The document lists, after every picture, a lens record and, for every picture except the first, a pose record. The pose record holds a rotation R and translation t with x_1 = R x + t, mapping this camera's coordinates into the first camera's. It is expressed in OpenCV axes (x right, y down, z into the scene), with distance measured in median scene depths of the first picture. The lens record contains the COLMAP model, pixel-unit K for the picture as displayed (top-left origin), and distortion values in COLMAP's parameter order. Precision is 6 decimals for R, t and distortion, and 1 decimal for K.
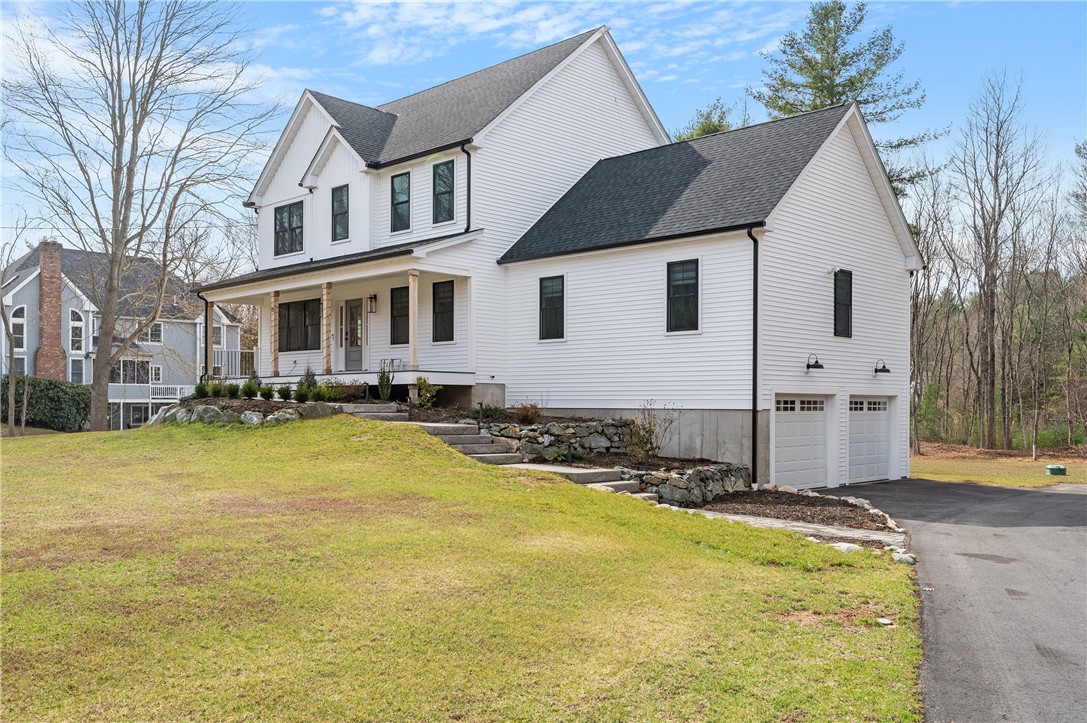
lens RADIAL K [[952.3, 0, 545.9], [0, 952.3, 368.3], [0, 0, 1]] dist [0.008901, 0.003179]
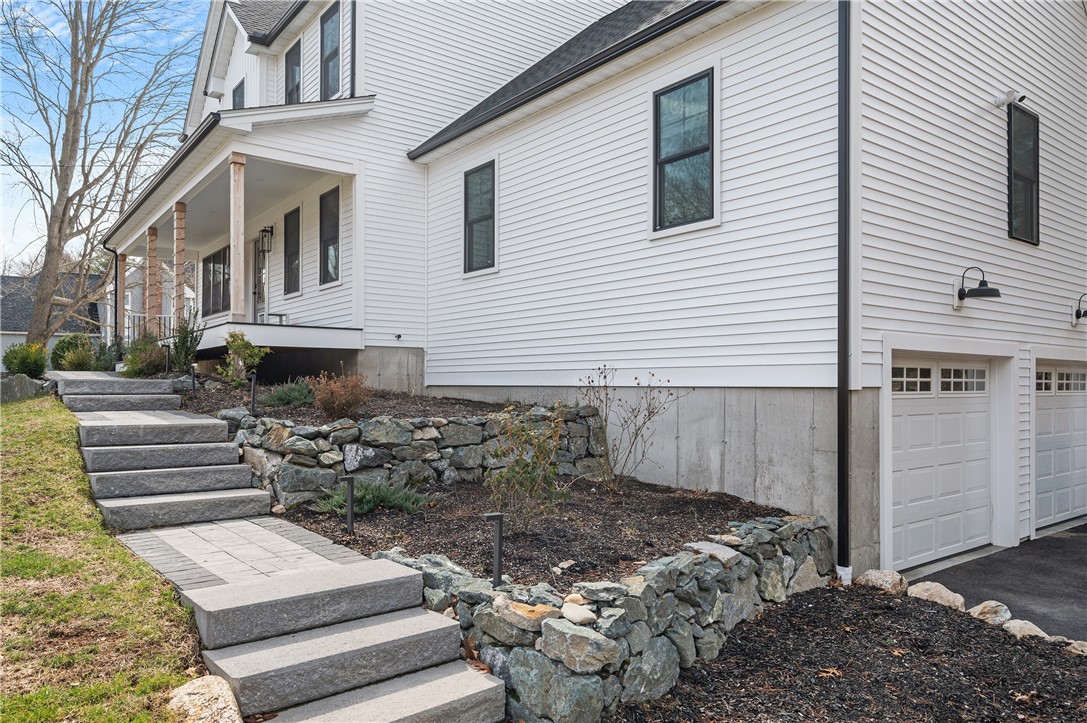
lens RADIAL K [[728.8, 0, 539.9], [0, 728.8, 362.6], [0, 0, 1]] dist [-0.005223, -0.001959]
pose [[0.987615, -0.005814, -0.156789, 0.131468], [0.007096, 0.999946, 0.007622, 0.027470], [0.156737, -0.008641, 0.987603, 0.633370]]
